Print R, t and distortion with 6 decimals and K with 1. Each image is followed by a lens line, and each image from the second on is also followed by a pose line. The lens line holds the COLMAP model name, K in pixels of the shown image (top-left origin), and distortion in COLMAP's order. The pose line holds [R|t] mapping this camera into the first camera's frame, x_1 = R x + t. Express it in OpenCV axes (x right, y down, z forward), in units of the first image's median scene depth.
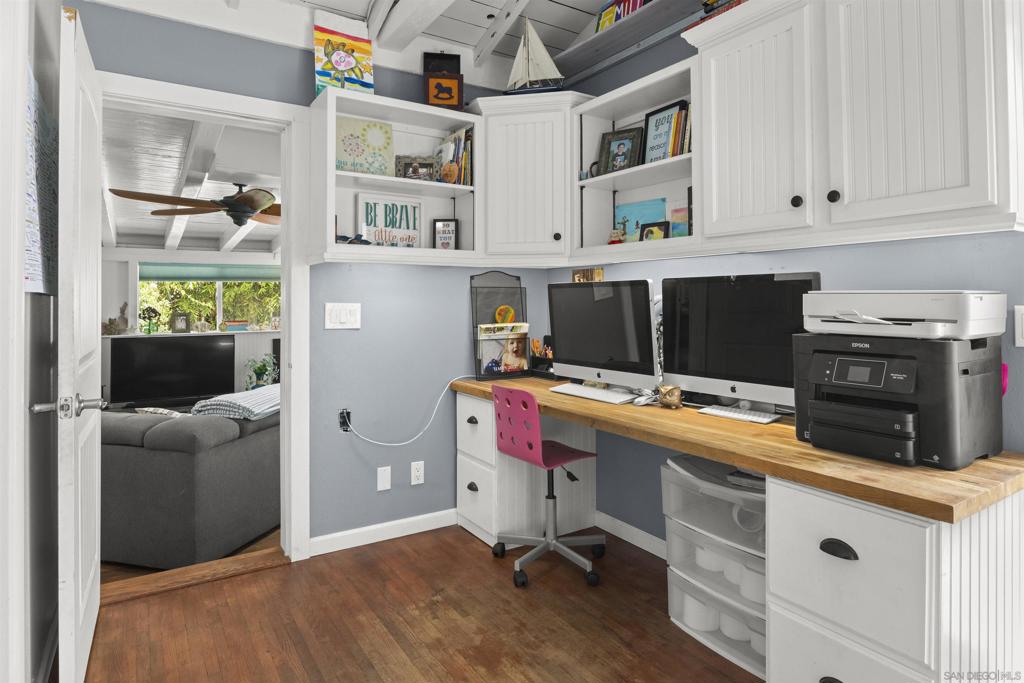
lens RADIAL K [[569.0, 0, 502.4], [0, 569.0, 295.1], [0, 0, 1]] dist [-0.011475, 0.000350]
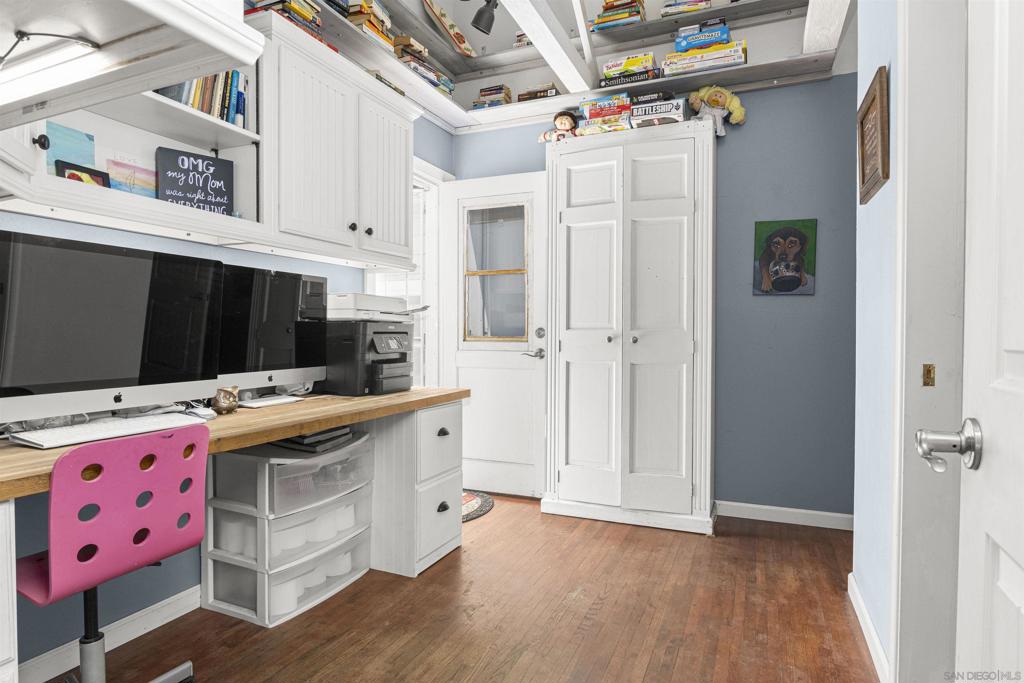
lens RADIAL K [[569.0, 0, 509.4], [0, 569.0, 342.3], [0, 0, 1]] dist [-0.011475, 0.000350]
pose [[-0.556830, -0.013505, 0.830516, -0.722800], [-0.012922, 0.999888, 0.007595, 0.086230], [-0.830526, -0.006503, -0.556942, 1.231241]]
